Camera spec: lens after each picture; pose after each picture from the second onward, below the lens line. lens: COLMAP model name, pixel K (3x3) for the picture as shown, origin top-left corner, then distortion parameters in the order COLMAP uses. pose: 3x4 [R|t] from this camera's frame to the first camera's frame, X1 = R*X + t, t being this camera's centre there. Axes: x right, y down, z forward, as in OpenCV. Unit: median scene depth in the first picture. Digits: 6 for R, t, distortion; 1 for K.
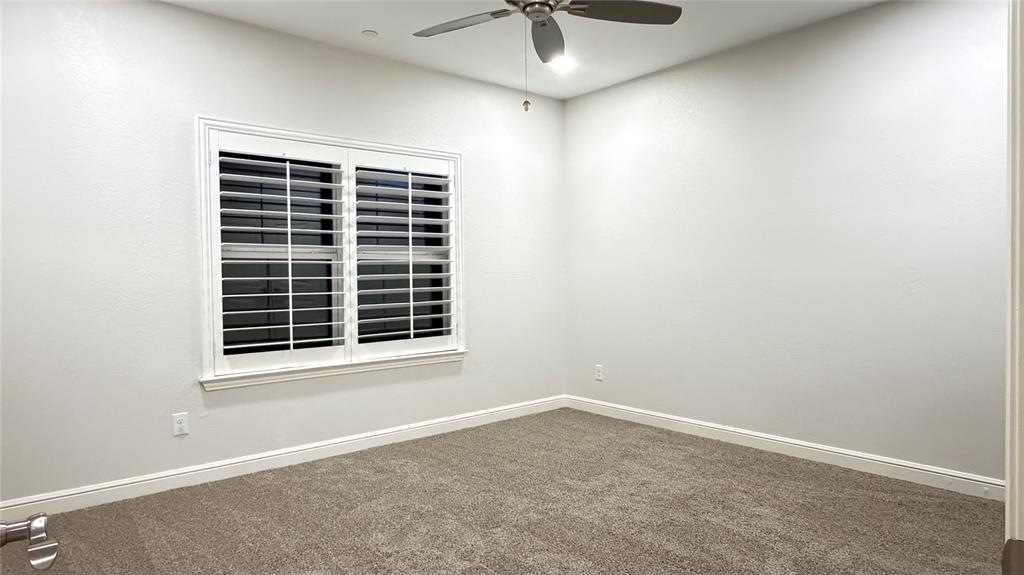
lens RADIAL K [[629.3, 0, 512.0], [0, 629.3, 287.5], [0, 0, 1]] dist [0.000218, -0.000151]
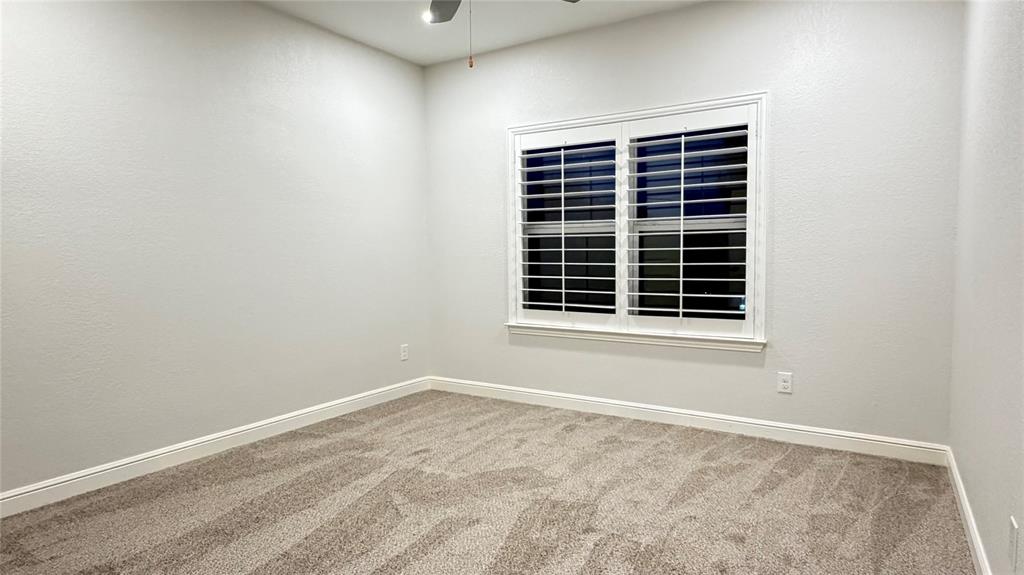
lens RADIAL K [[594.9, 0, 512.0], [0, 594.9, 287.5], [0, 0, 1]] dist [0.002058, 0.000188]
pose [[0.297976, 0.069159, -0.952065, 0.624691], [-0.013934, 0.997581, 0.068105, -0.017561], [0.954472, -0.007027, 0.298218, 0.538533]]
